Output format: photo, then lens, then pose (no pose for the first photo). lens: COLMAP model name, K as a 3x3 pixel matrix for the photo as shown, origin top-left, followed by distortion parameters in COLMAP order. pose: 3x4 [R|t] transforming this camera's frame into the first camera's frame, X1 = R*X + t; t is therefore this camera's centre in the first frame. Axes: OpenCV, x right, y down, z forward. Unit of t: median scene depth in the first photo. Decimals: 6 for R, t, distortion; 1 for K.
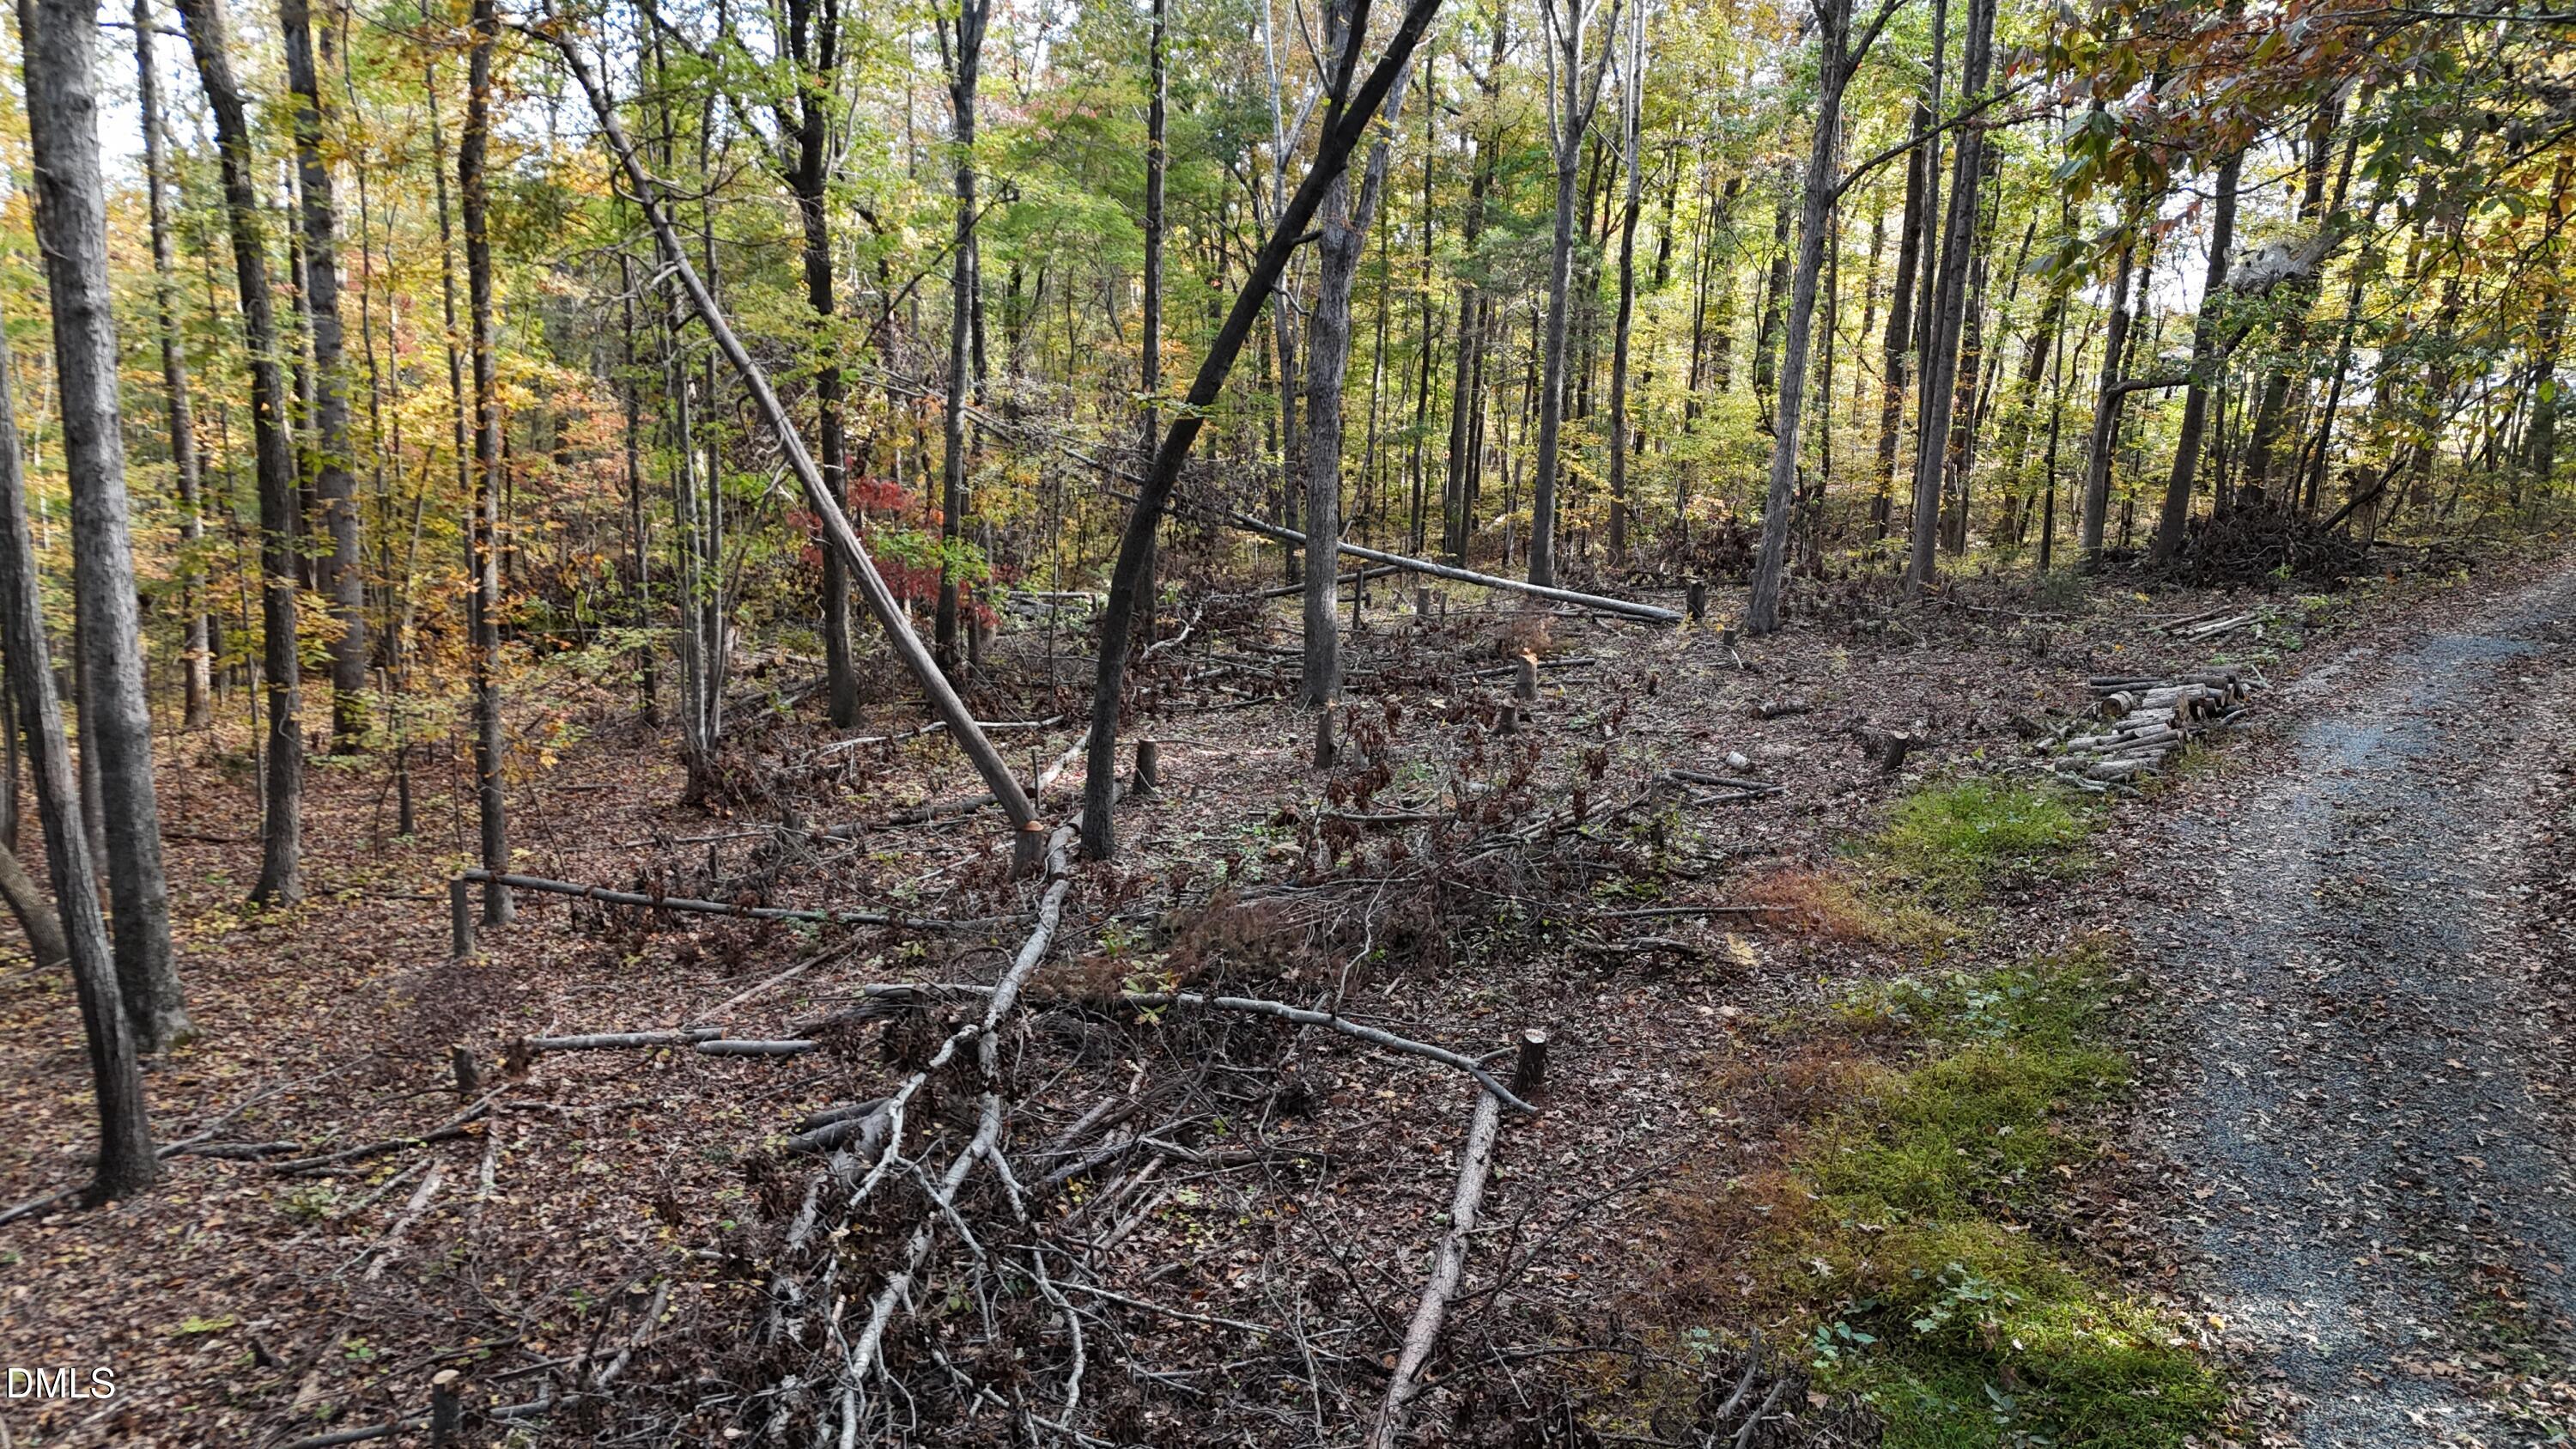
lens RADIAL K [[1771.3, 0, 1252.9], [0, 1771.3, 741.5], [0, 0, 1]] dist [0.054568, -0.049834]
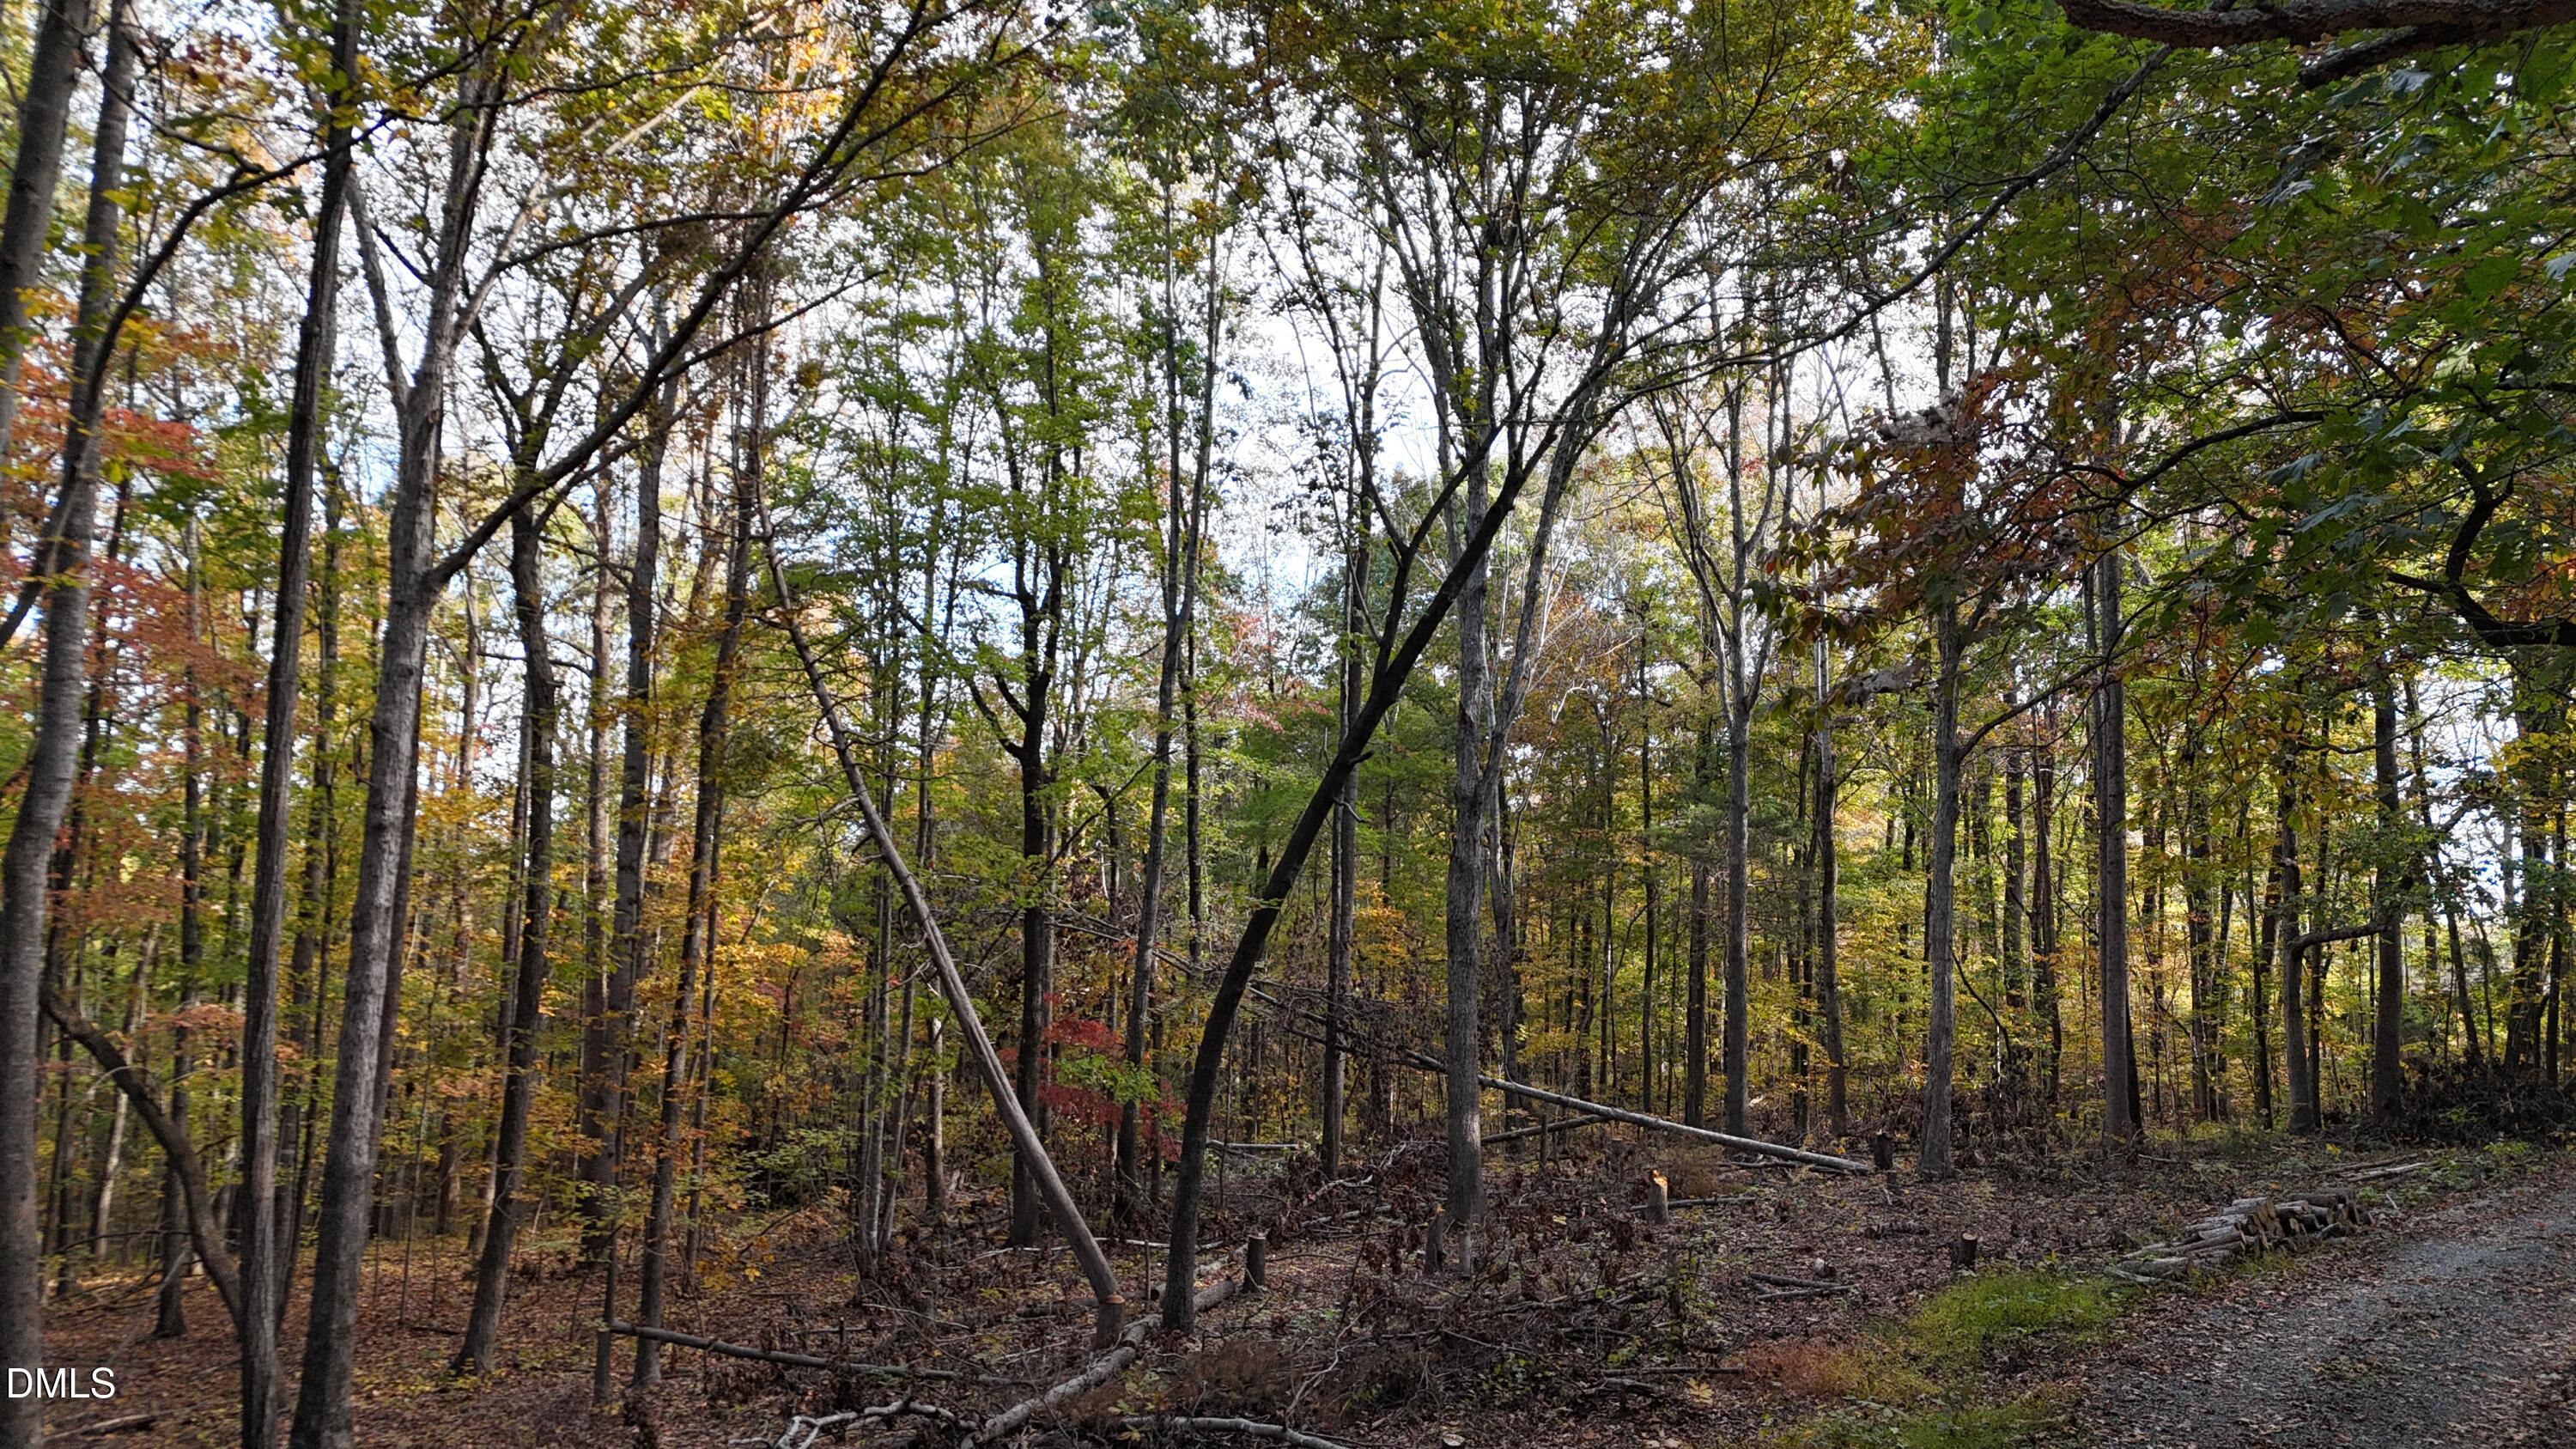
lens RADIAL K [[1771.3, 0, 1252.9], [0, 1771.3, 741.5], [0, 0, 1]] dist [0.054568, -0.049834]
pose [[0.987333, -0.013597, -0.158078, 0.110534], [-0.038376, 0.946271, -0.321088, 0.061562], [0.153950, 0.323088, 0.933763, -0.077661]]
